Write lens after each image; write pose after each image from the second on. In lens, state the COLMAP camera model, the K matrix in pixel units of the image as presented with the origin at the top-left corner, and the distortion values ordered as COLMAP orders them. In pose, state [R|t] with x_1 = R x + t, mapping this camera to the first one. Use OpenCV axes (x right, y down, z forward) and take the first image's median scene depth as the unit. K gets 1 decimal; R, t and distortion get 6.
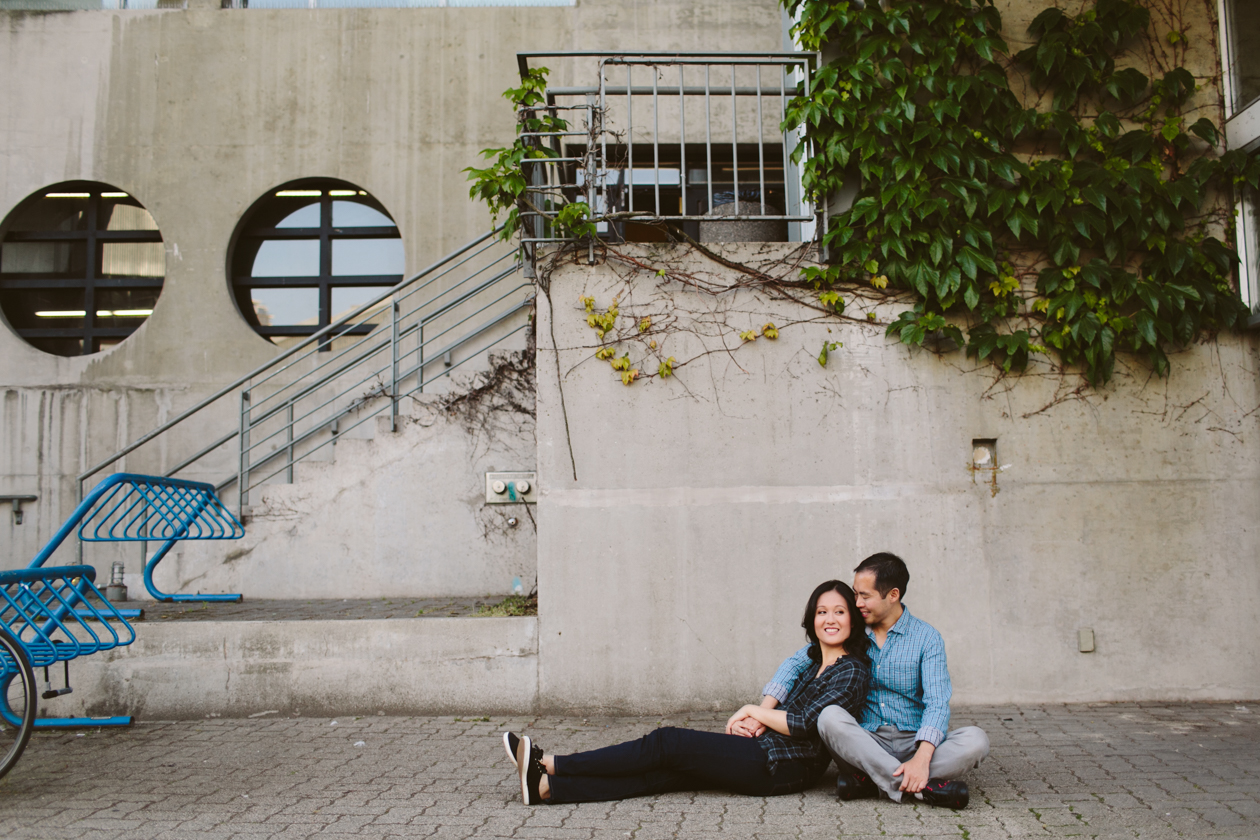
lens RADIAL K [[1315.9, 0, 656.6], [0, 1315.9, 392.8], [0, 0, 1]] dist [-0.101521, 0.128243]
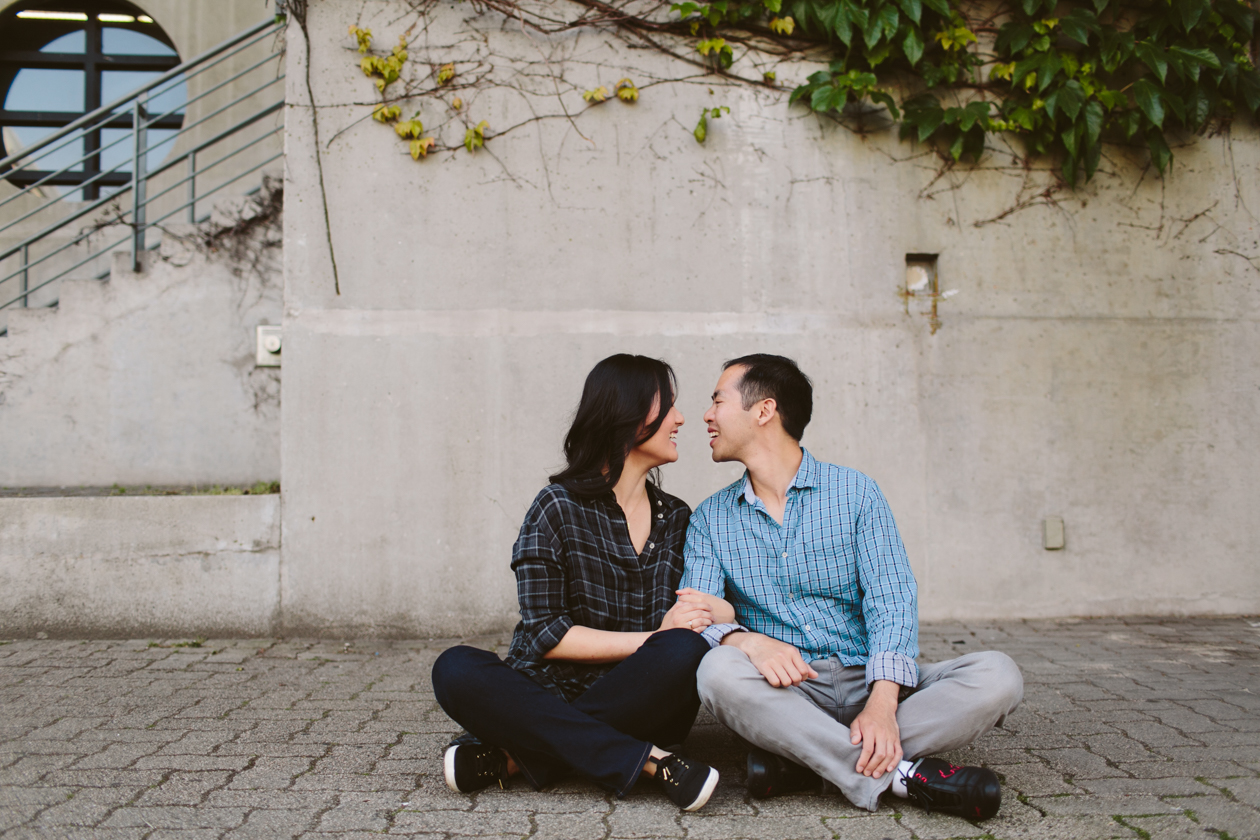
lens RADIAL K [[1218.6, 0, 628.2], [0, 1218.6, 411.2], [0, 0, 1]] dist [-0.108075, 0.147855]
pose [[0.995335, 0.011810, 0.095754, 0.027844], [-0.017723, 0.997972, 0.061138, 0.084008], [-0.094838, -0.062550, 0.993526, 0.351970]]
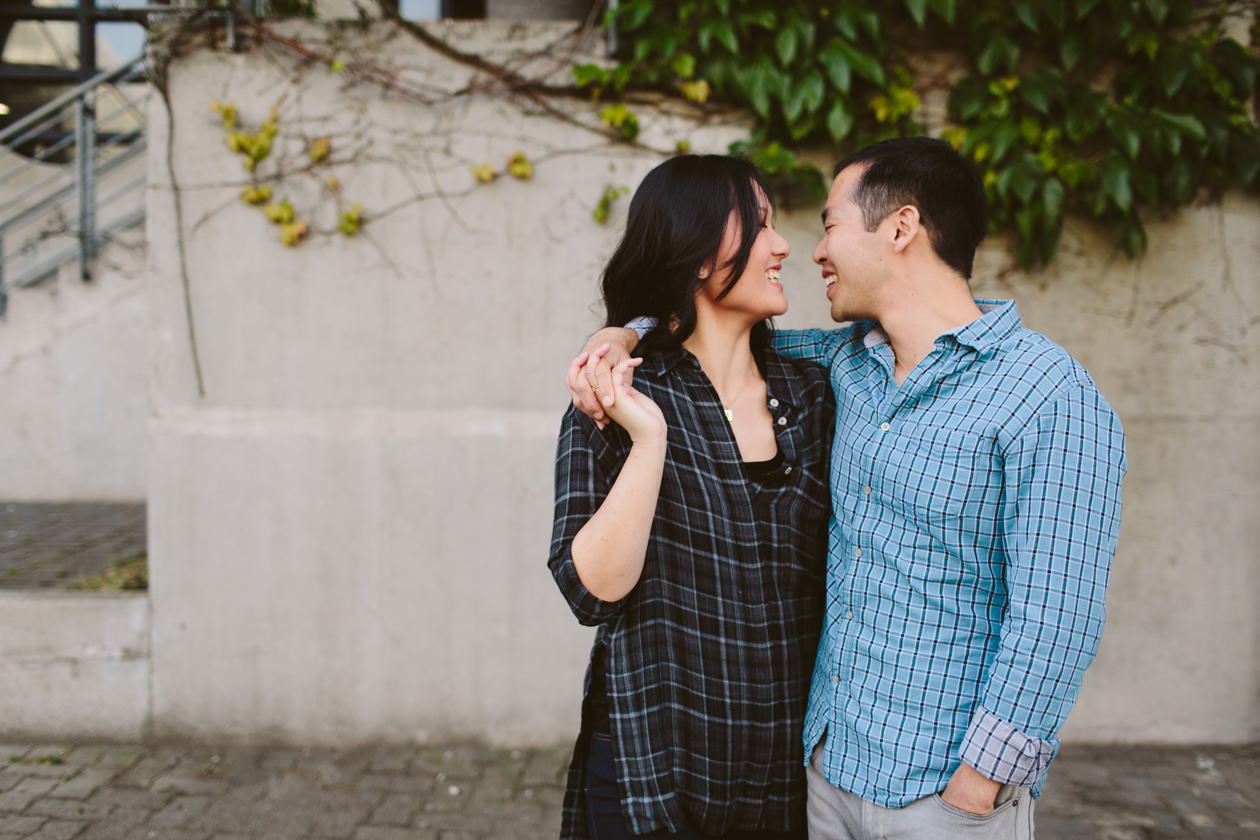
lens RADIAL K [[1237.7, 0, 635.6], [0, 1237.7, 400.6], [0, 0, 1]] dist [-0.108724, 0.134416]
pose [[0.999450, 0.027165, 0.018998, 0.134606], [-0.029876, 0.986474, 0.161174, -0.032749], [-0.014363, -0.161653, 0.986743, 0.400009]]
